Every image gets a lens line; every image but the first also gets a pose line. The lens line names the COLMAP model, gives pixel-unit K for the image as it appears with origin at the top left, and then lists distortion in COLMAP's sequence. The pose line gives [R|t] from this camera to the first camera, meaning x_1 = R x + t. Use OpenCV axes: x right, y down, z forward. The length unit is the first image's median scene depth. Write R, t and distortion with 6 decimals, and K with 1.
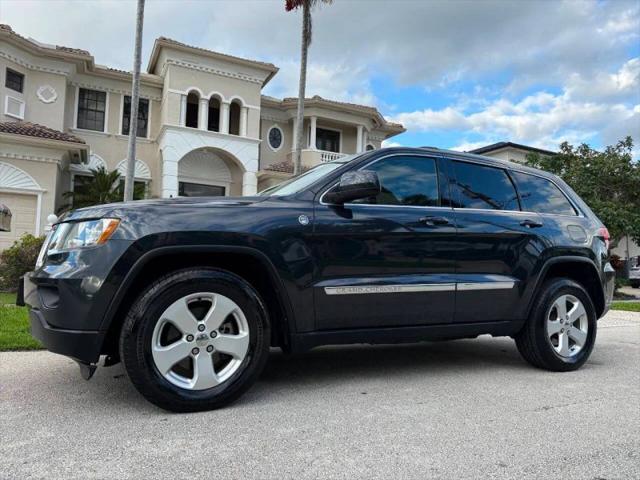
lens RADIAL K [[446.6, 0, 319.0], [0, 446.6, 242.5], [0, 0, 1]] dist [0.043364, -0.059259]
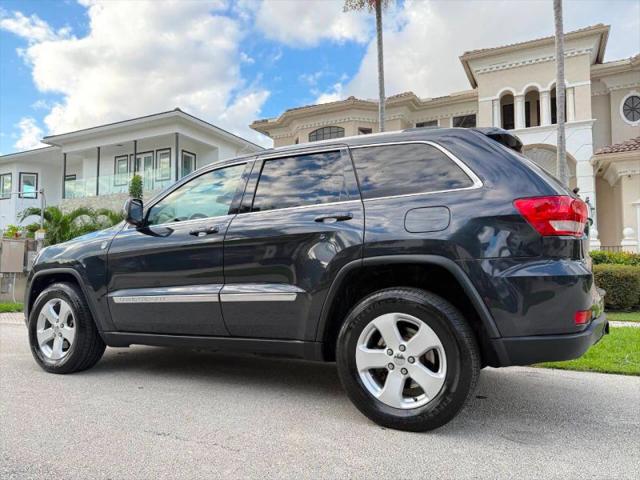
lens RADIAL K [[448.4, 0, 317.2], [0, 448.4, 242.2], [0, 0, 1]] dist [0.029738, -0.040908]
pose [[0.592738, -0.086066, -0.800784, 0.223391], [0.064483, 0.996153, -0.059333, 0.009809], [0.802810, -0.016468, 0.596008, 0.112129]]
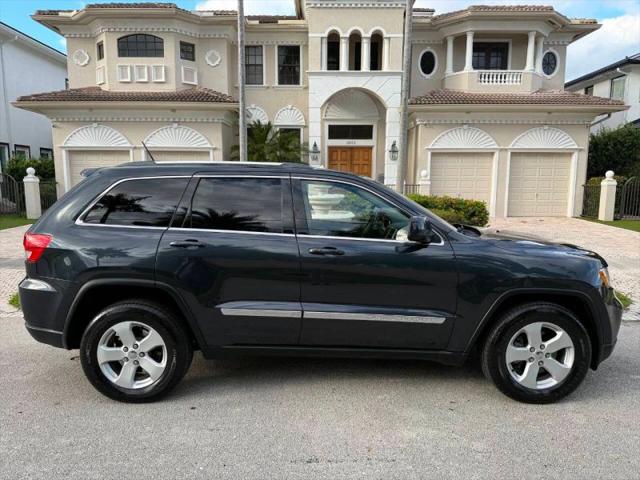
lens RADIAL K [[446.6, 0, 319.0], [0, 446.6, 242.5], [0, 0, 1]] dist [0.043364, -0.059259]
pose [[0.896723, 0.026931, -0.441772, 0.146812], [0.051381, 0.985064, 0.164345, -0.042402], [0.439600, -0.170070, 0.881946, 0.032234]]
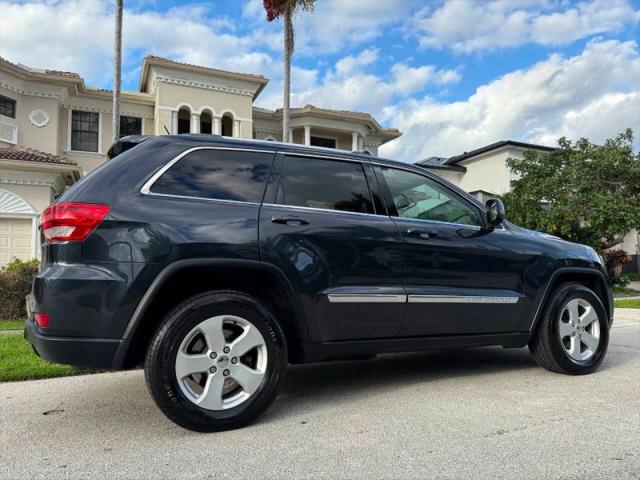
lens RADIAL K [[448.4, 0, 317.2], [0, 448.4, 242.2], [0, 0, 1]] dist [0.029738, -0.040908]
pose [[0.998504, -0.048966, -0.024343, 0.026418], [0.048460, 0.998605, -0.020961, -0.001337], [0.025336, 0.019750, 0.999484, 0.012605]]
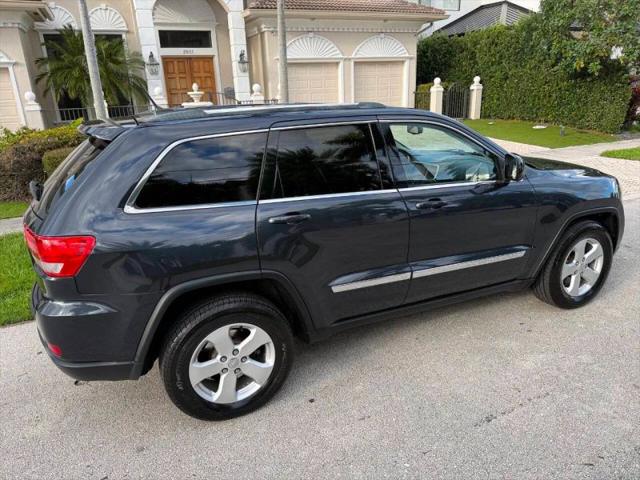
lens RADIAL K [[448.4, 0, 317.2], [0, 448.4, 242.2], [0, 0, 1]] dist [0.029738, -0.040908]
pose [[0.996709, -0.057619, -0.057012, 0.030386], [0.074772, 0.925133, 0.372208, -0.061457], [0.031297, -0.375246, 0.926397, 0.032261]]
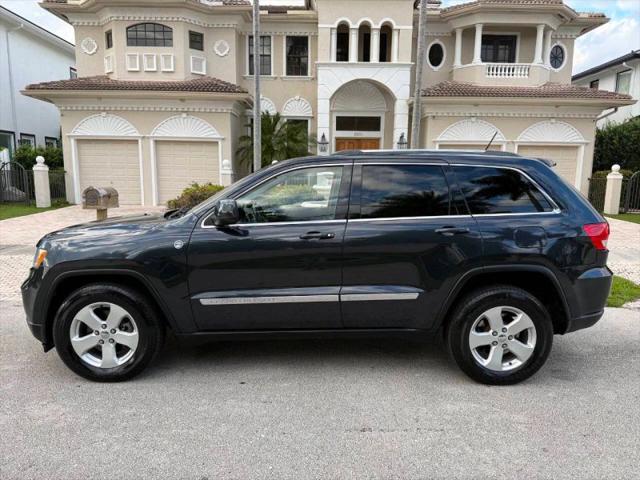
lens RADIAL K [[446.6, 0, 319.0], [0, 446.6, 242.5], [0, 0, 1]] dist [0.043364, -0.059259]
pose [[0.897927, 0.042145, -0.438123, 0.132117], [0.042191, 0.982580, 0.180987, -0.040942], [0.438118, -0.180998, 0.880507, 0.014897]]
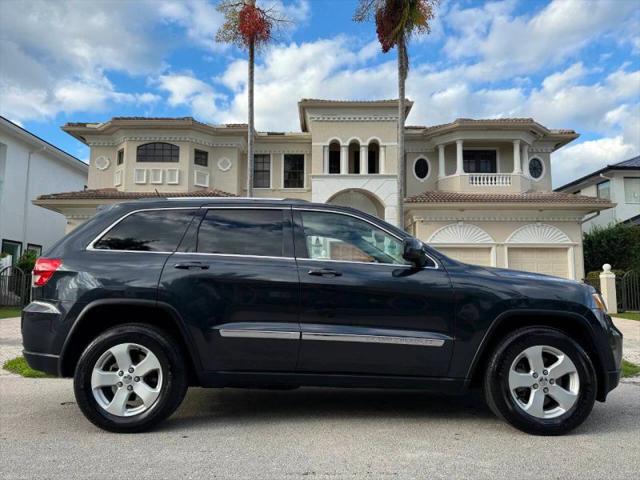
lens RADIAL K [[443.0, 0, 320.0], [0, 443.0, 240.0], [0, 0, 1]] dist [0.118539, -0.195416]
pose [[0.894660, -0.081848, -0.439186, 0.151759], [0.050349, 0.995284, -0.082918, -0.005501], [0.443901, 0.052071, 0.894561, 0.022340]]
